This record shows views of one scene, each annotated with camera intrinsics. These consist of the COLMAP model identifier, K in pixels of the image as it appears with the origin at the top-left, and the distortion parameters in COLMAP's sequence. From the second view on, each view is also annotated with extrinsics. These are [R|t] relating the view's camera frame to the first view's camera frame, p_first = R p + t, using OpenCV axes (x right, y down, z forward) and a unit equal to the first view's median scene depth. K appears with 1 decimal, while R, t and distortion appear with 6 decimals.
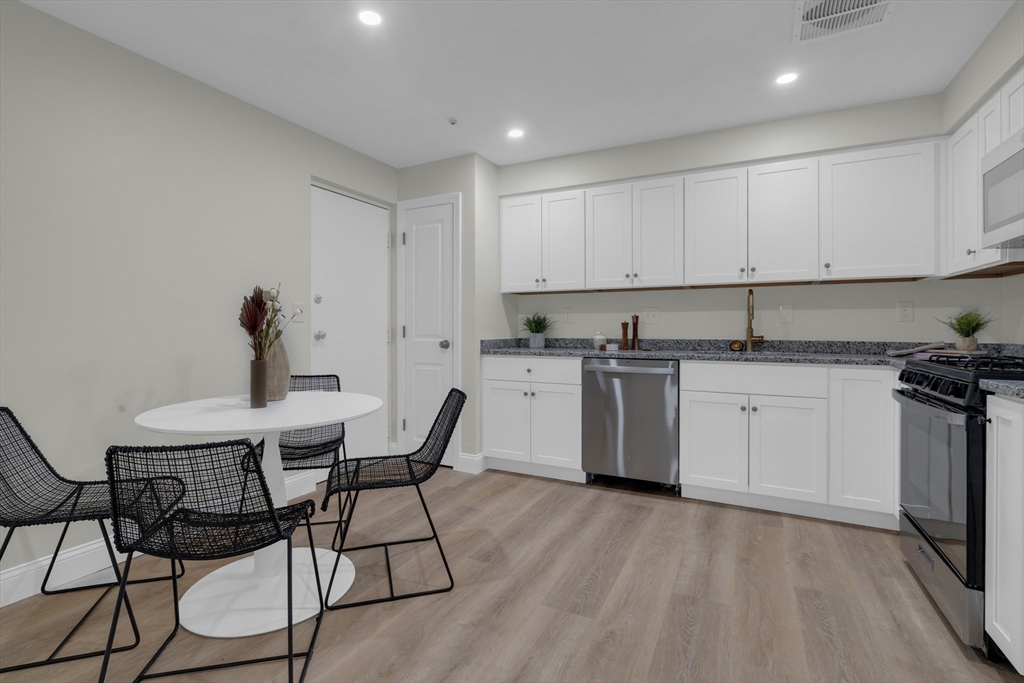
lens RADIAL K [[473.6, 0, 510.2], [0, 473.6, 328.1], [0, 0, 1]] dist [-0.000158, 0.000590]
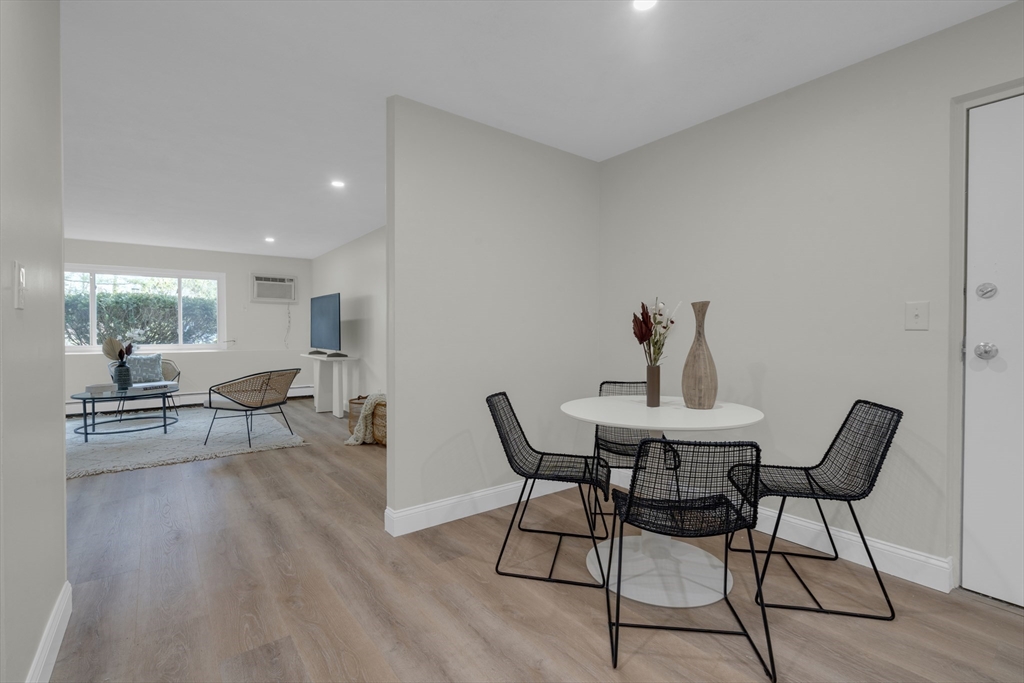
lens RADIAL K [[468.3, 0, 507.3], [0, 468.3, 338.8], [0, 0, 1]] dist [0.000314, -0.000018]
pose [[-0.437004, 0.009514, -0.899409, 0.400551], [0.000063, 0.999944, 0.010547, -0.007036], [0.899460, 0.004552, -0.436980, 0.717993]]
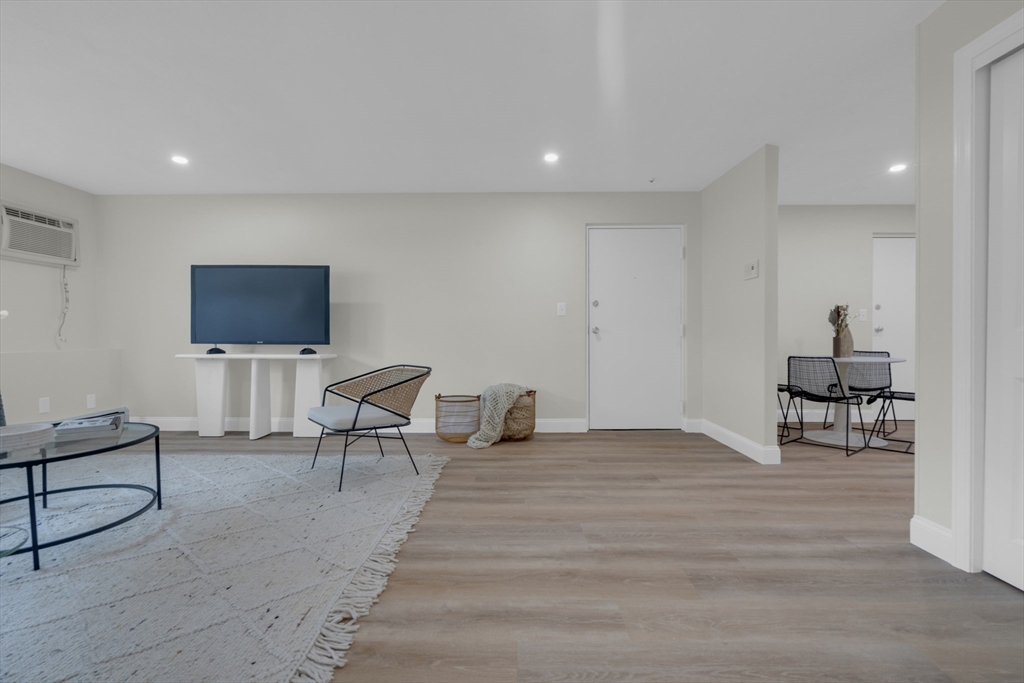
lens RADIAL K [[462.7, 0, 511.5], [0, 462.7, 340.0], [0, 0, 1]] dist [-0.003018, 0.000393]
pose [[0.443475, 0.009583, -0.896235, 0.460396], [0.001748, 0.999932, 0.011556, 0.032526], [0.896285, -0.006691, 0.443428, -0.834112]]
